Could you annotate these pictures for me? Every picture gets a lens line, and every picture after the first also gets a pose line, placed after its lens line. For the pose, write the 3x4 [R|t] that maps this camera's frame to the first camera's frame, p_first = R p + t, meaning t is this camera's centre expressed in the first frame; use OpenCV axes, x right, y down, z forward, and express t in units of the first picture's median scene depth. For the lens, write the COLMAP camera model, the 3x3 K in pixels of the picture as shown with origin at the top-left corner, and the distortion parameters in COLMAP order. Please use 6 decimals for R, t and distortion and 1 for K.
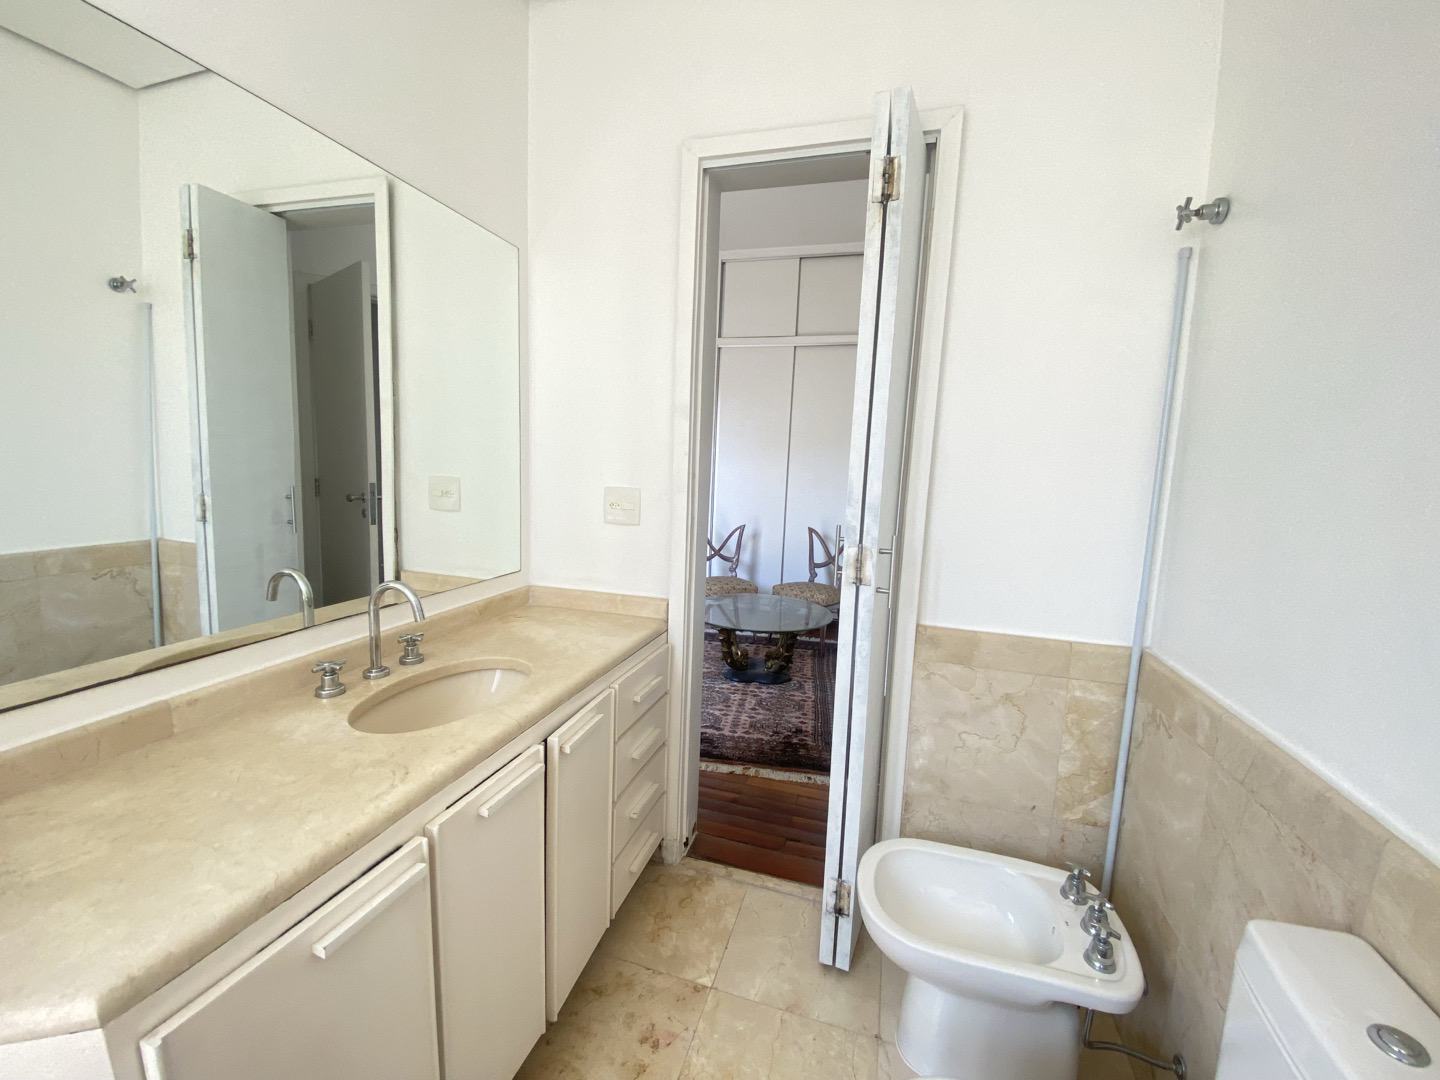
lens RADIAL K [[580.3, 0, 719.3], [0, 580.3, 532.8], [0, 0, 1]] dist [0.029168, -0.025796]
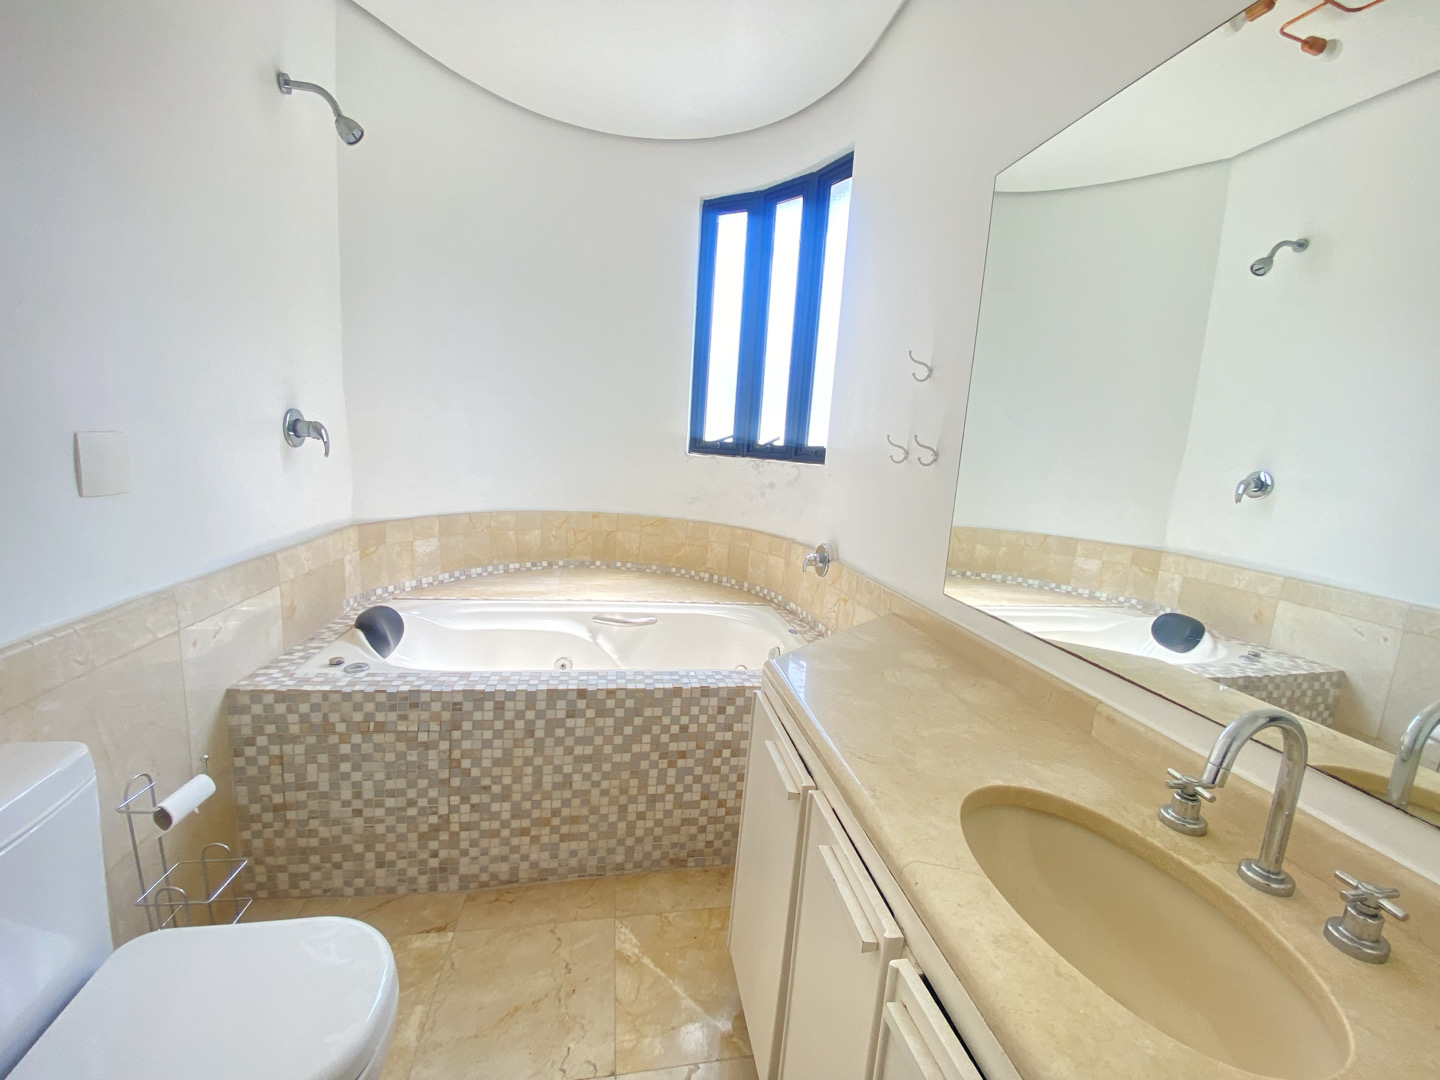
lens RADIAL K [[580.3, 0, 719.3], [0, 580.3, 532.8], [0, 0, 1]] dist [0.029168, -0.025796]
pose [[-0.882365, -0.021435, -0.470077, 0.140694], [-0.153910, 0.957164, 0.245252, -0.148209], [0.444683, 0.288751, -0.847867, 1.473022]]
